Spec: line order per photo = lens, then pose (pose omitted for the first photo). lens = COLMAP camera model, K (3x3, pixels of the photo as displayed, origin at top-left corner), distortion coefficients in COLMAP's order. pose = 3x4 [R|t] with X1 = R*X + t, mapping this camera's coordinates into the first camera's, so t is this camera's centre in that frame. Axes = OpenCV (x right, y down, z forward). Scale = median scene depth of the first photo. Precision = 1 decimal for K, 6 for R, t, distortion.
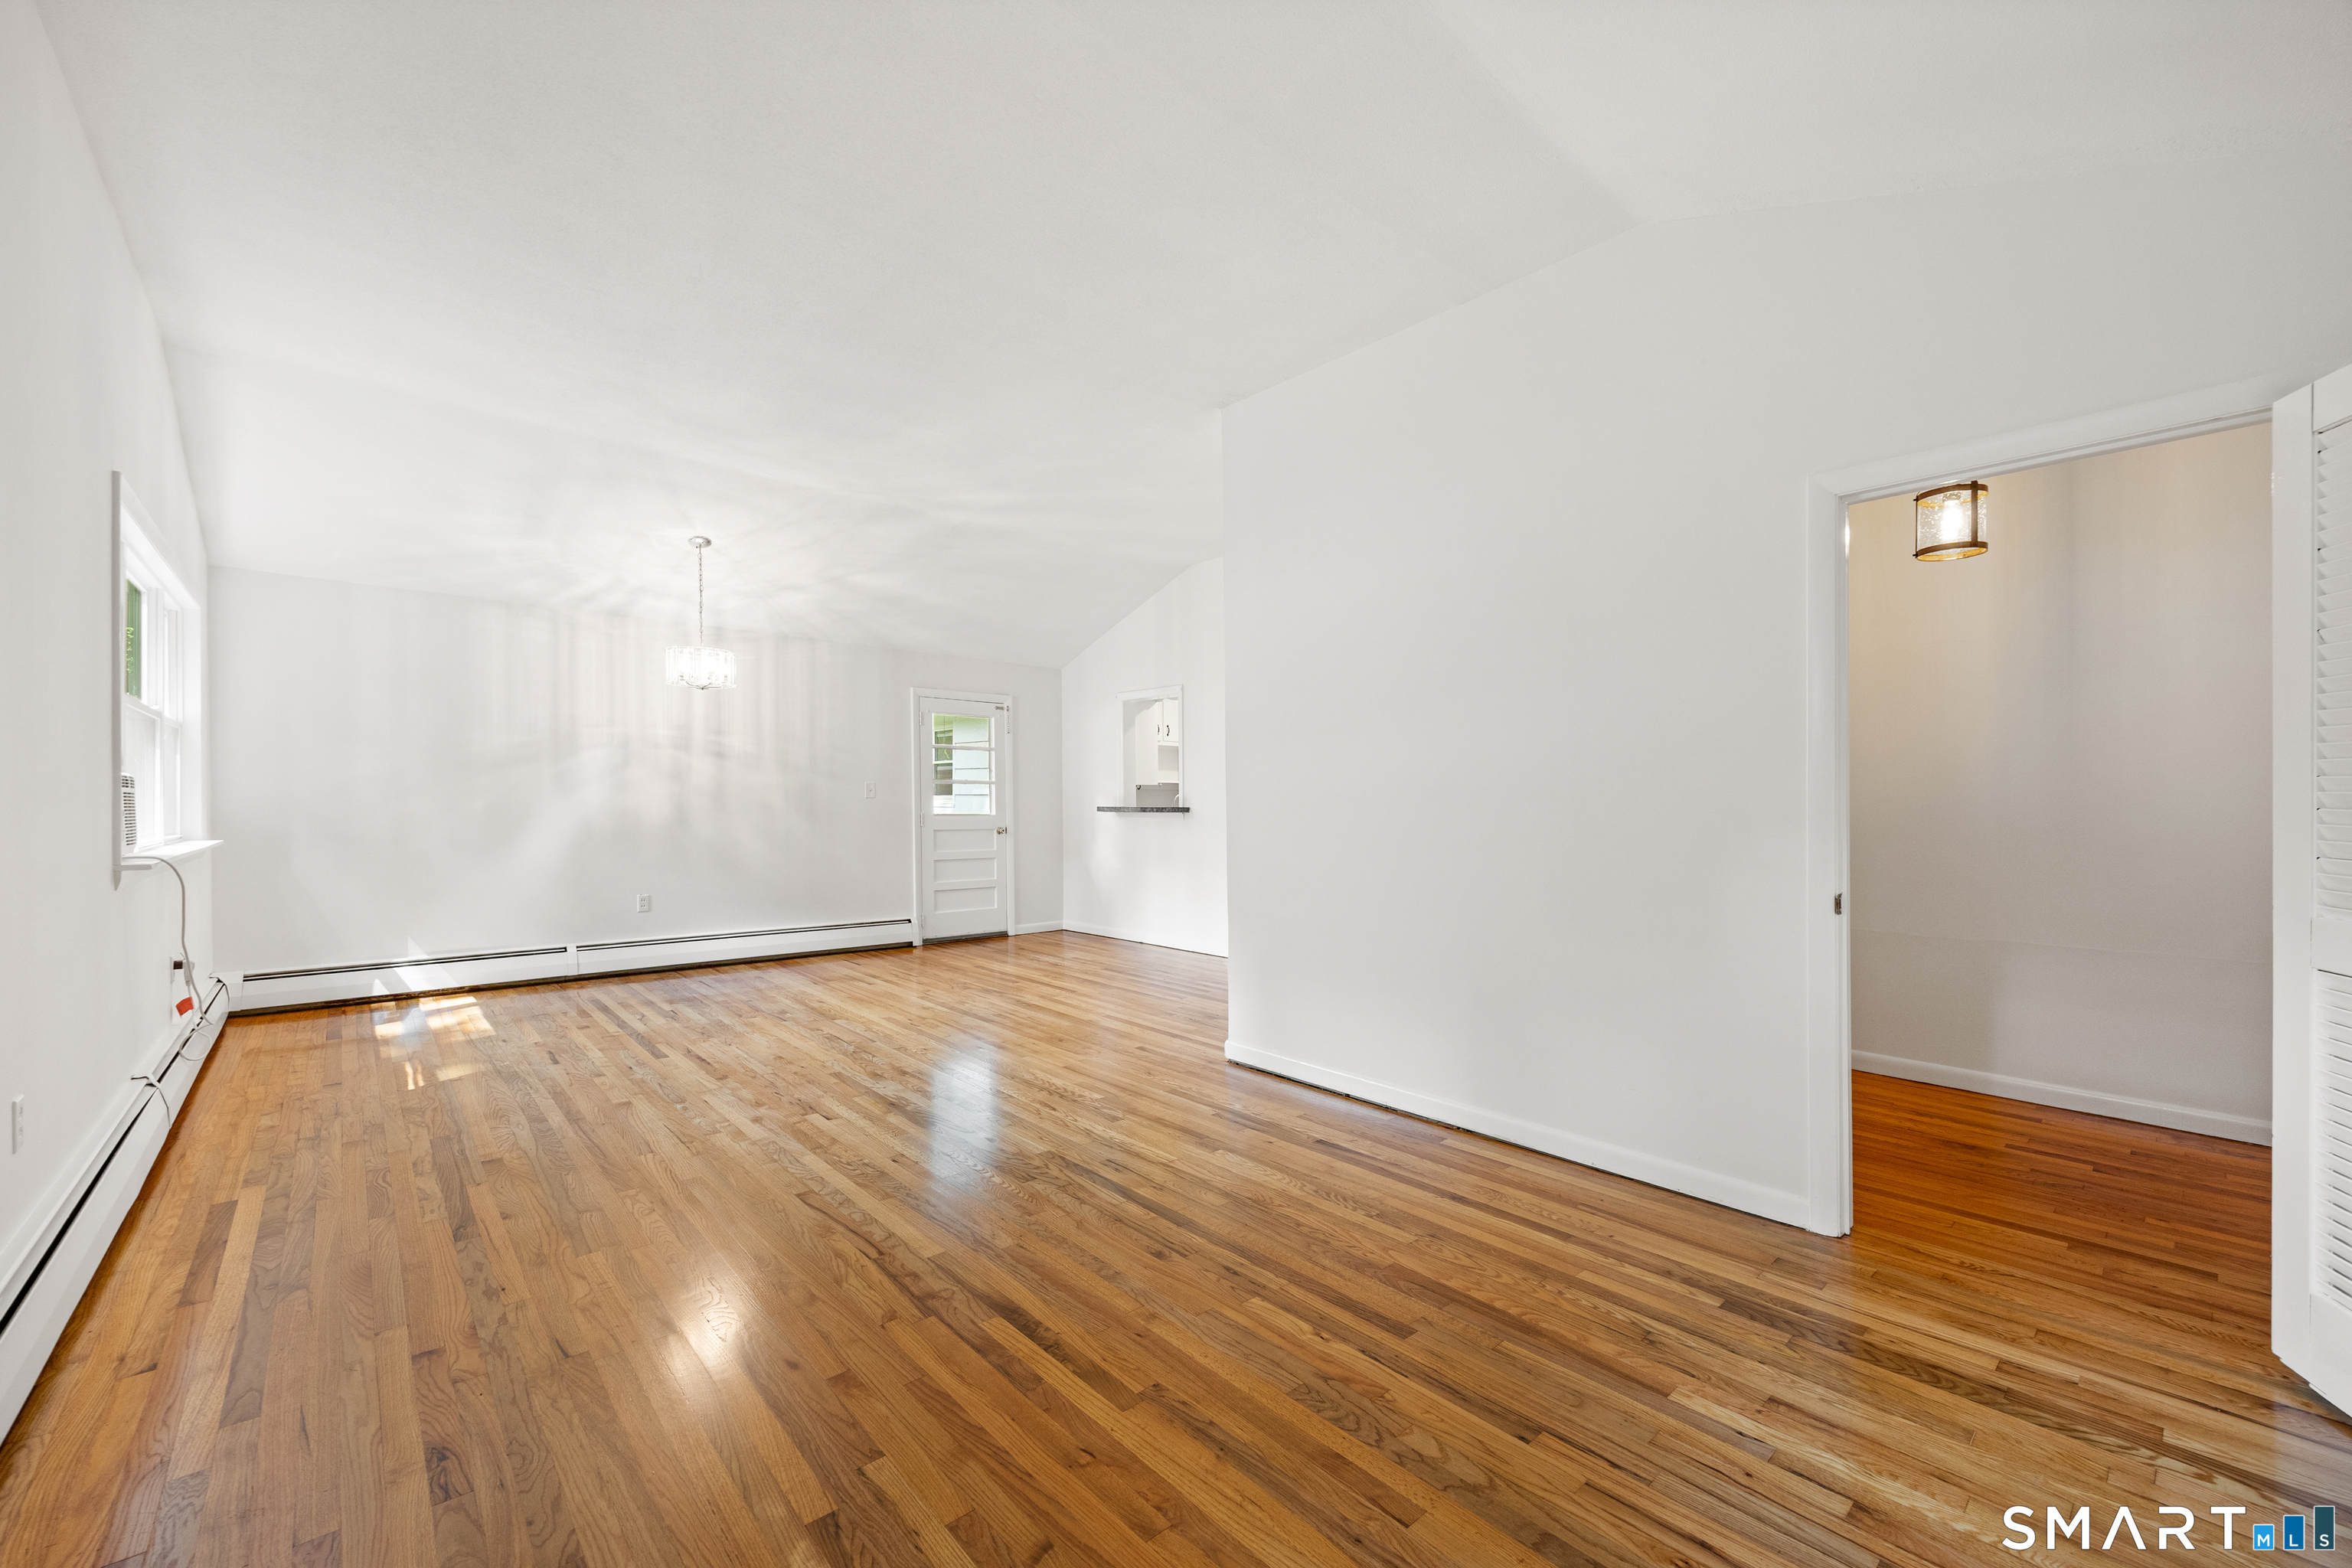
lens RADIAL K [[943.2, 0, 1176.0], [0, 943.2, 784.0], [0, 0, 1]] dist [0.001861, 0.000525]
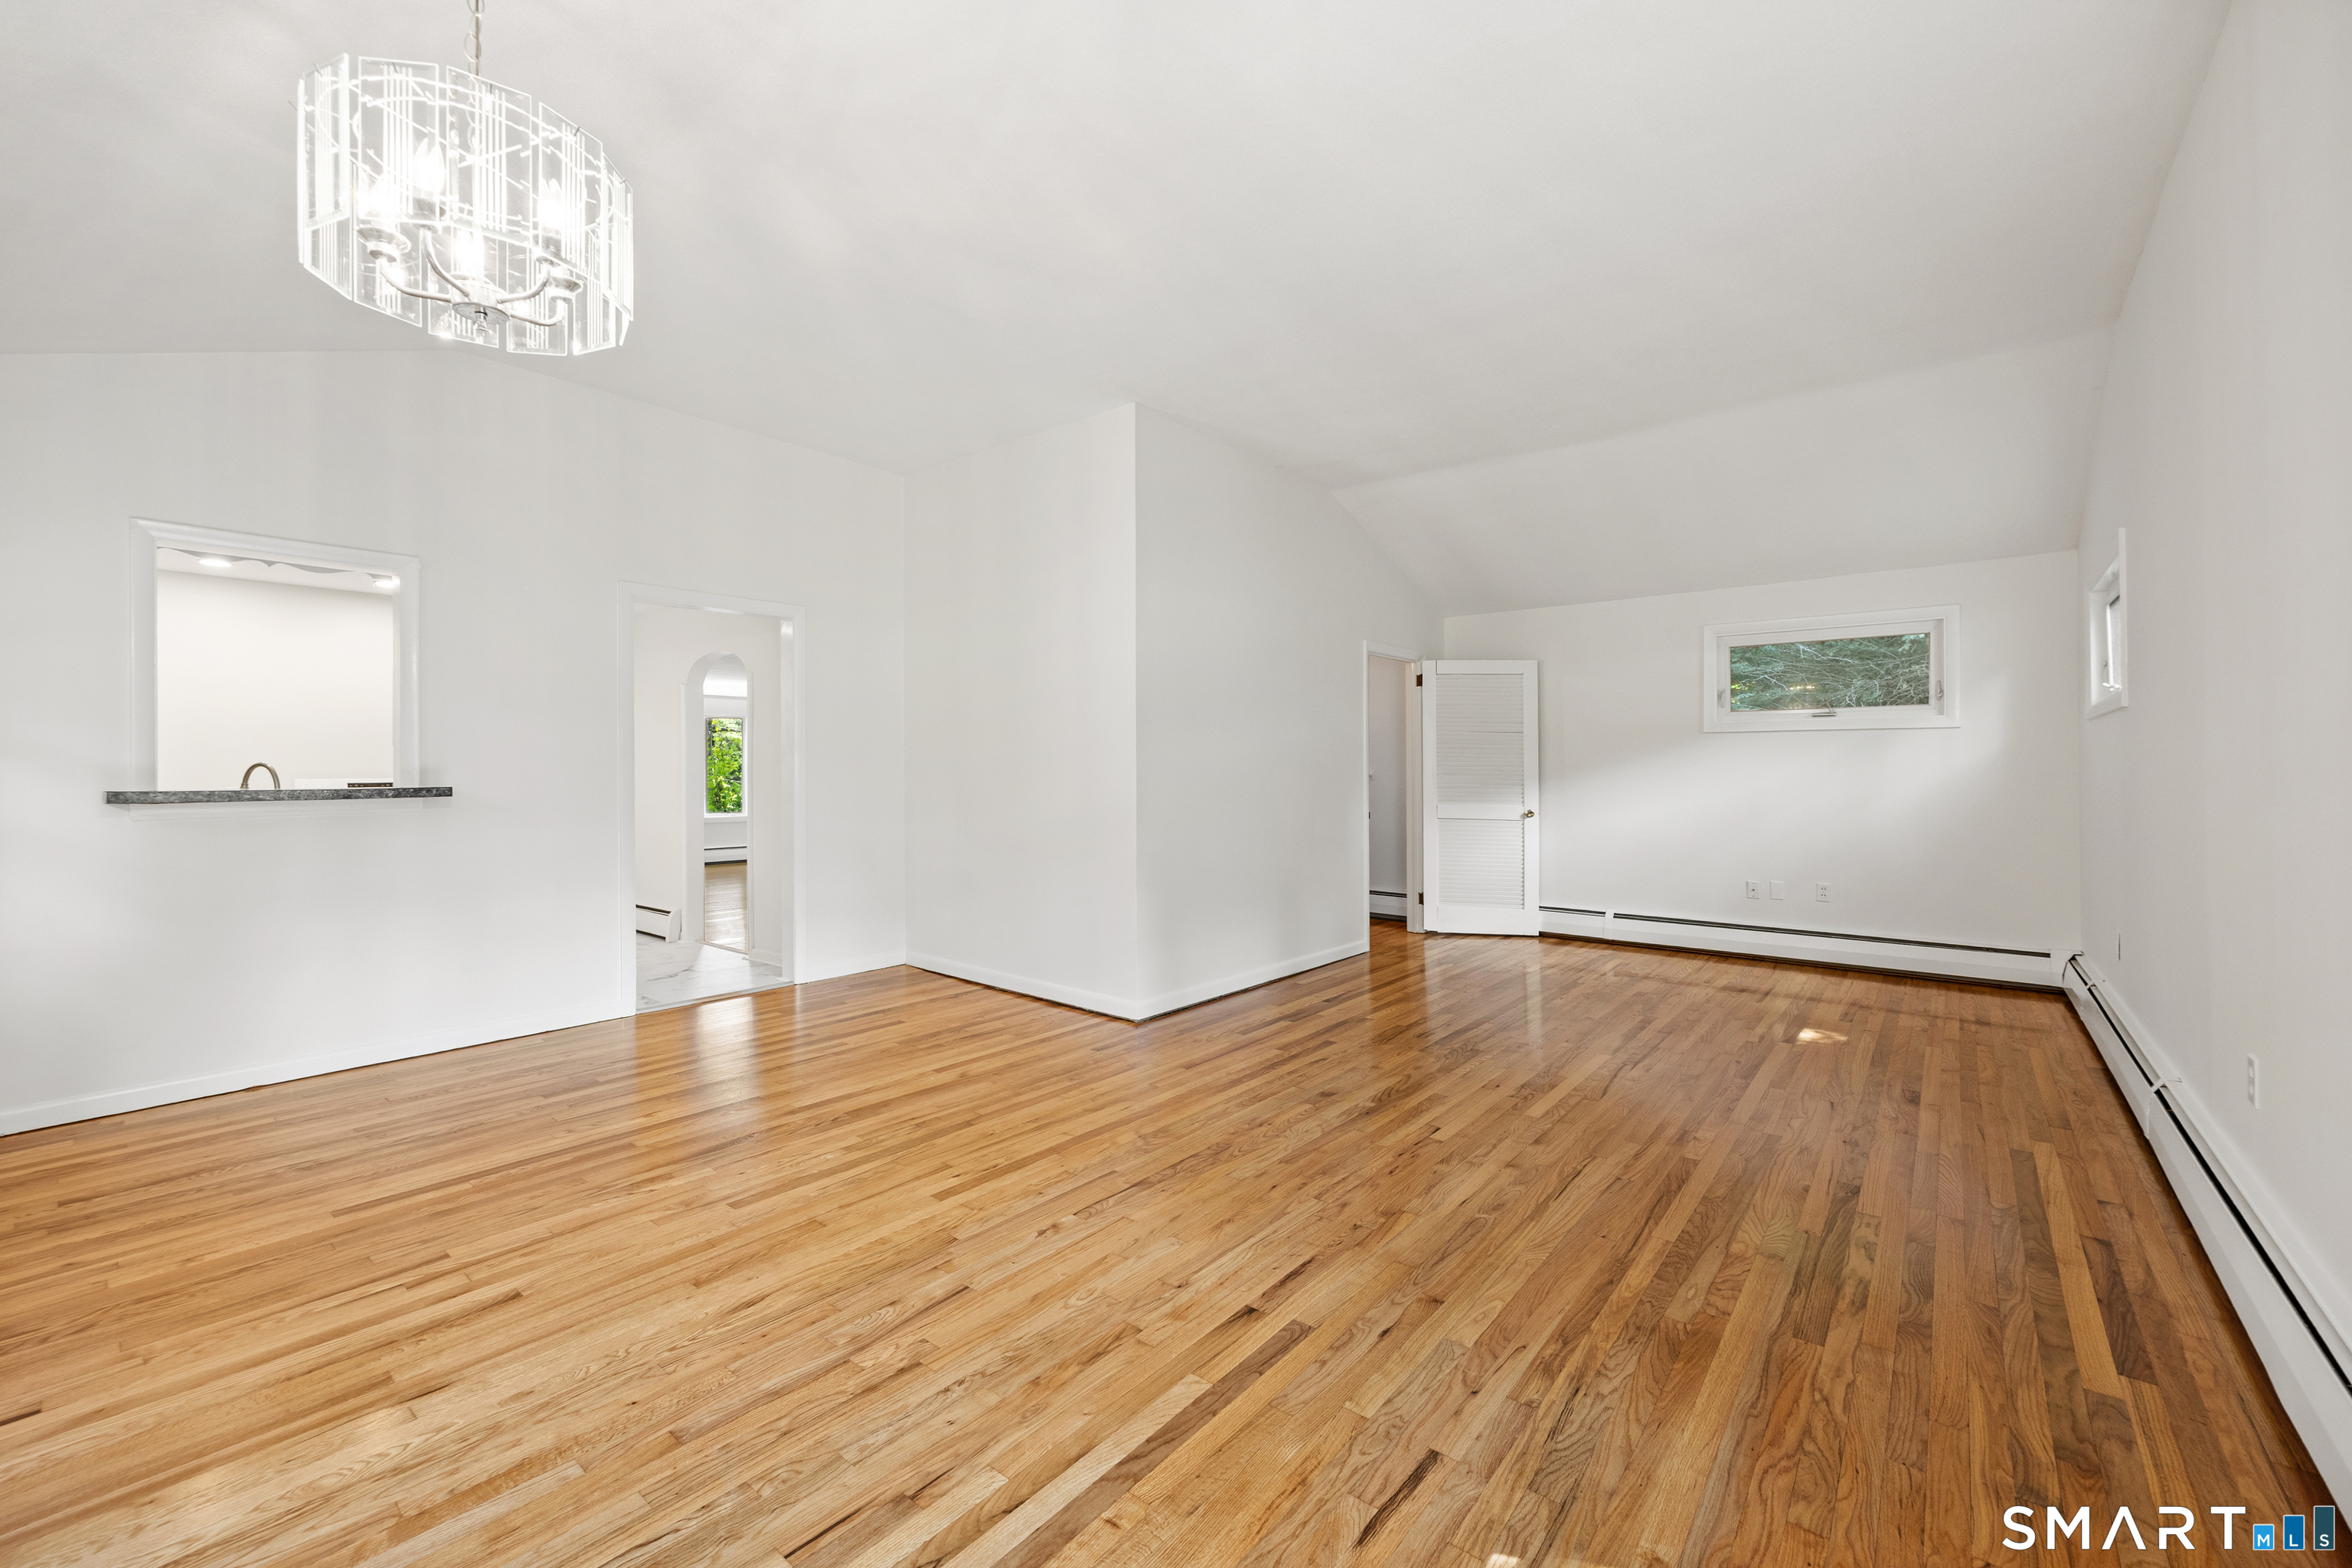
lens RADIAL K [[943.2, 0, 1176.0], [0, 943.2, 784.0], [0, 0, 1]] dist [0.001861, 0.000525]
pose [[-0.158590, -0.011302, 0.987280, -1.257321], [-0.019429, 0.999777, 0.008324, 0.023832], [-0.987153, -0.017862, -0.158774, 1.444460]]
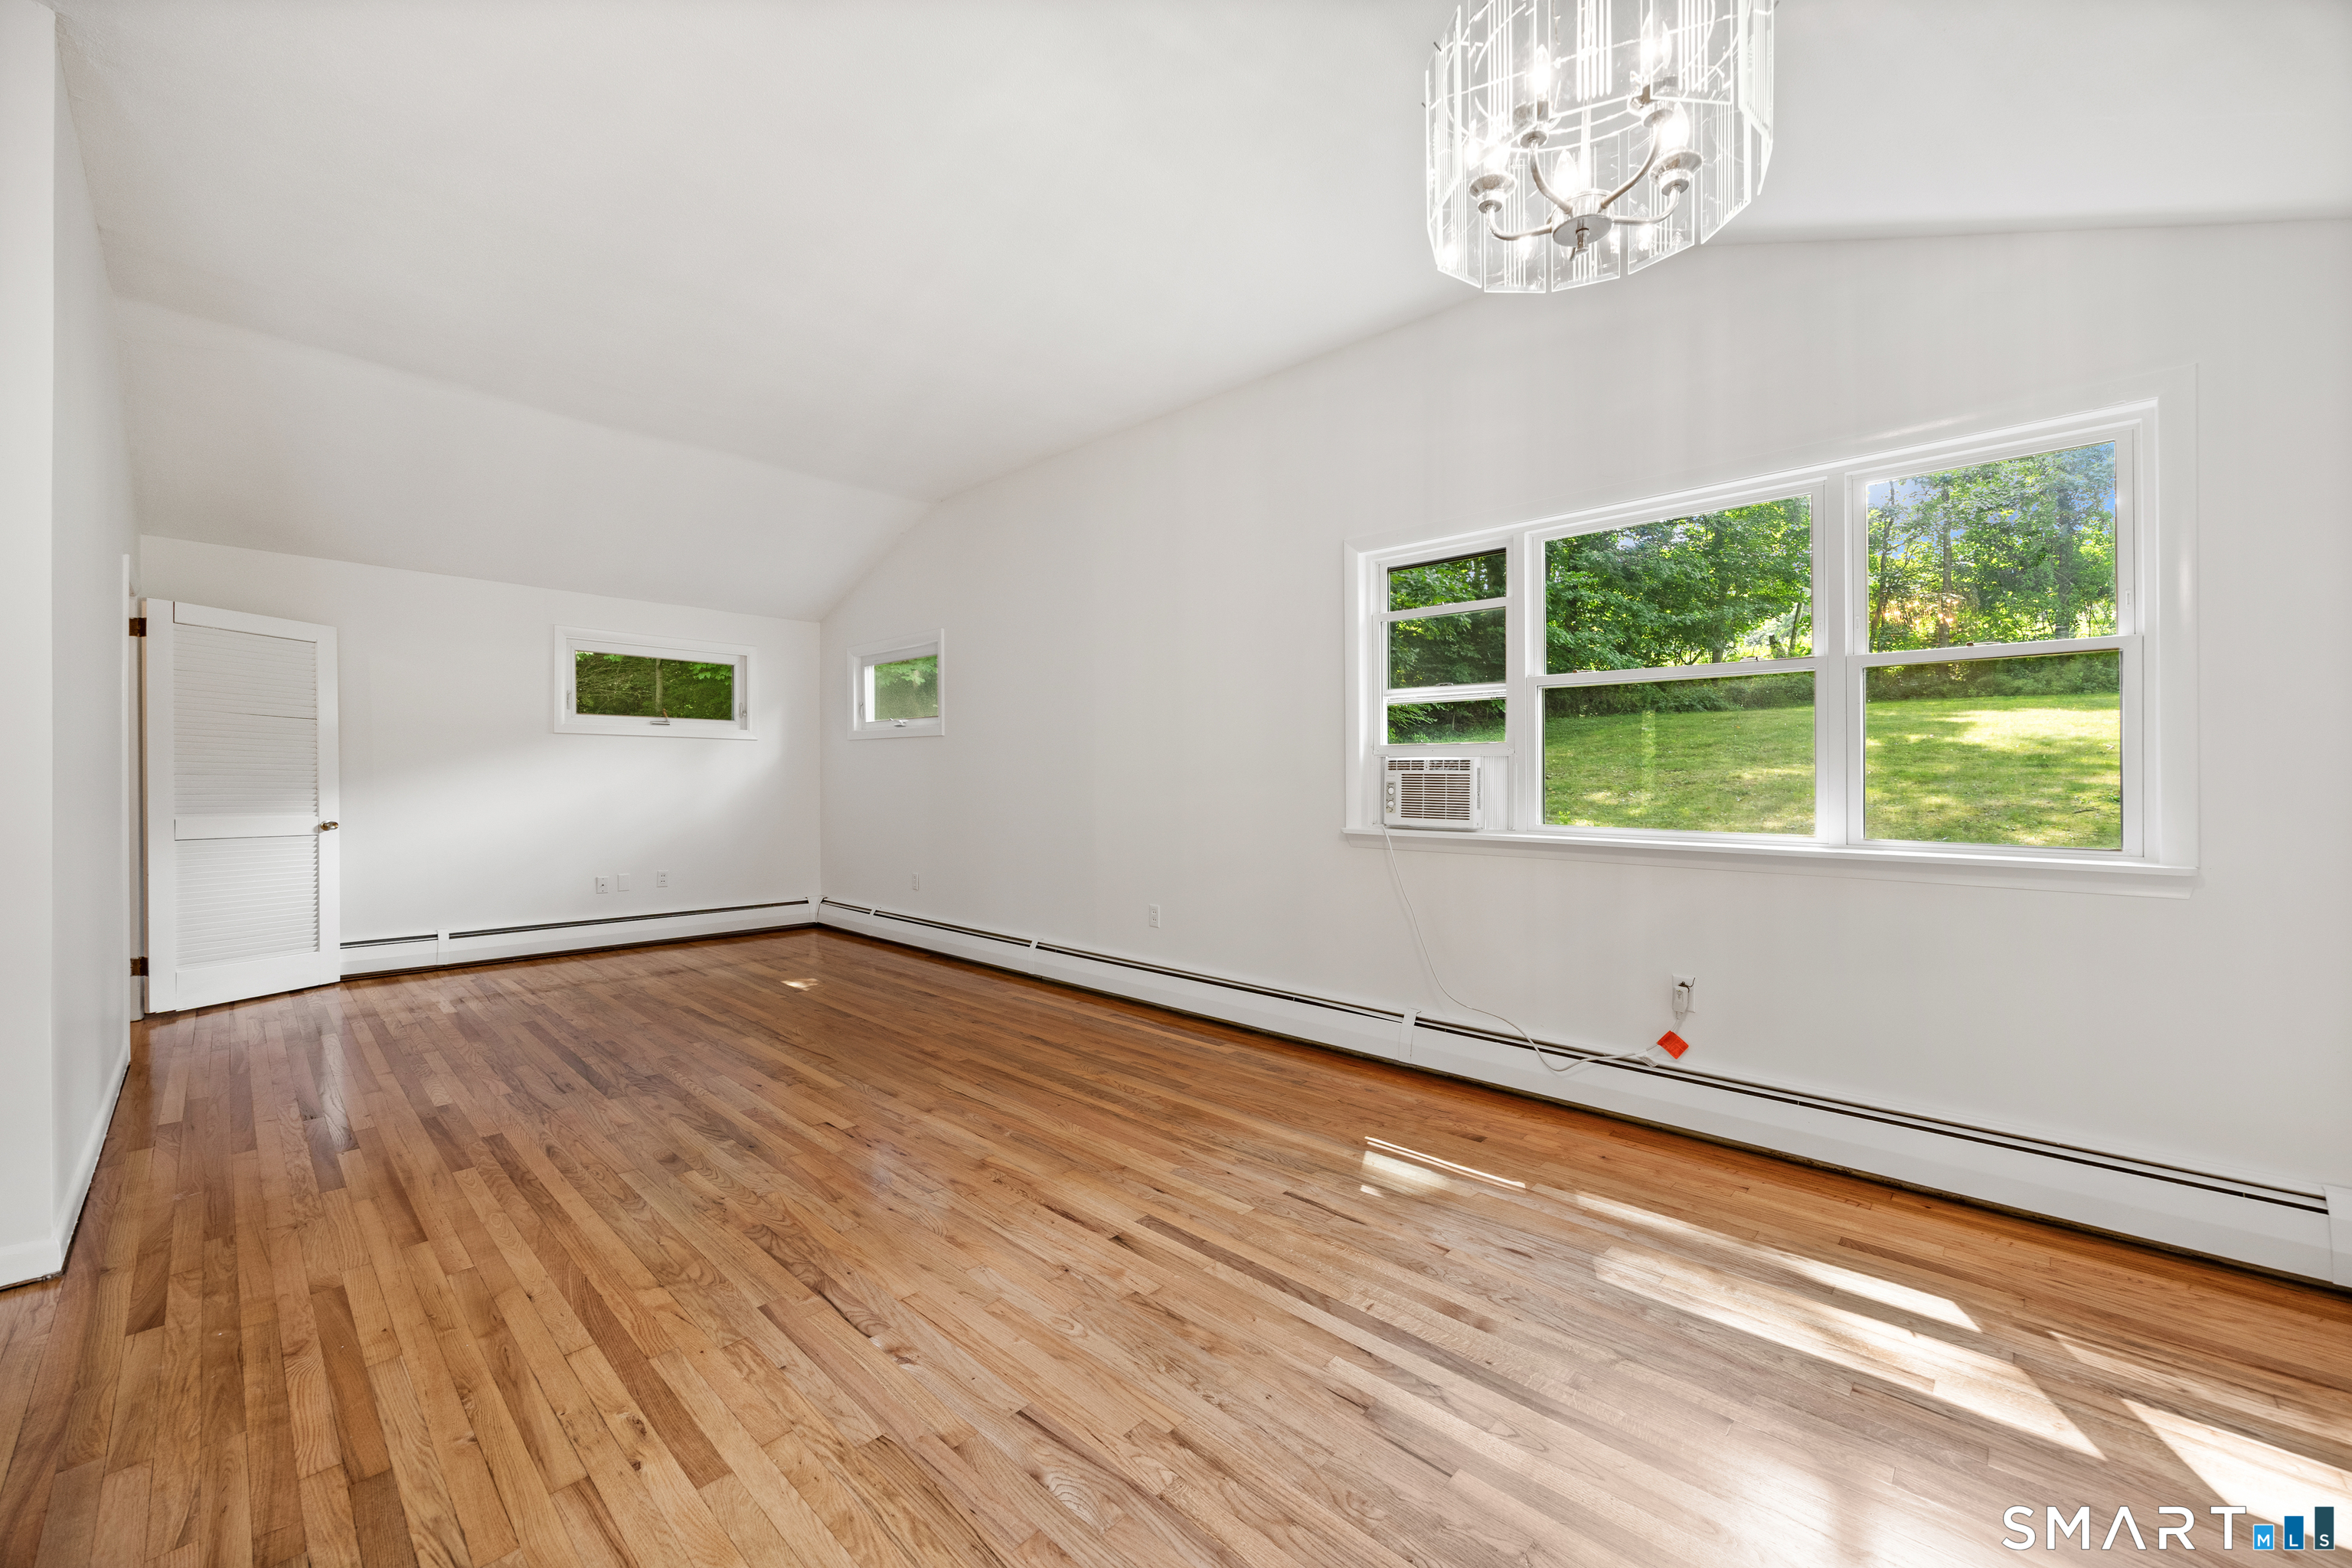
lens RADIAL K [[907.1, 0, 1173.5], [0, 907.1, 768.3], [0, 0, 1]] dist [0.001097, 0.000110]
pose [[-0.996513, -0.005908, -0.083226, -0.649330], [-0.003259, 0.999485, -0.031930, 0.038974], [0.083372, -0.031548, -0.996019, 1.983948]]
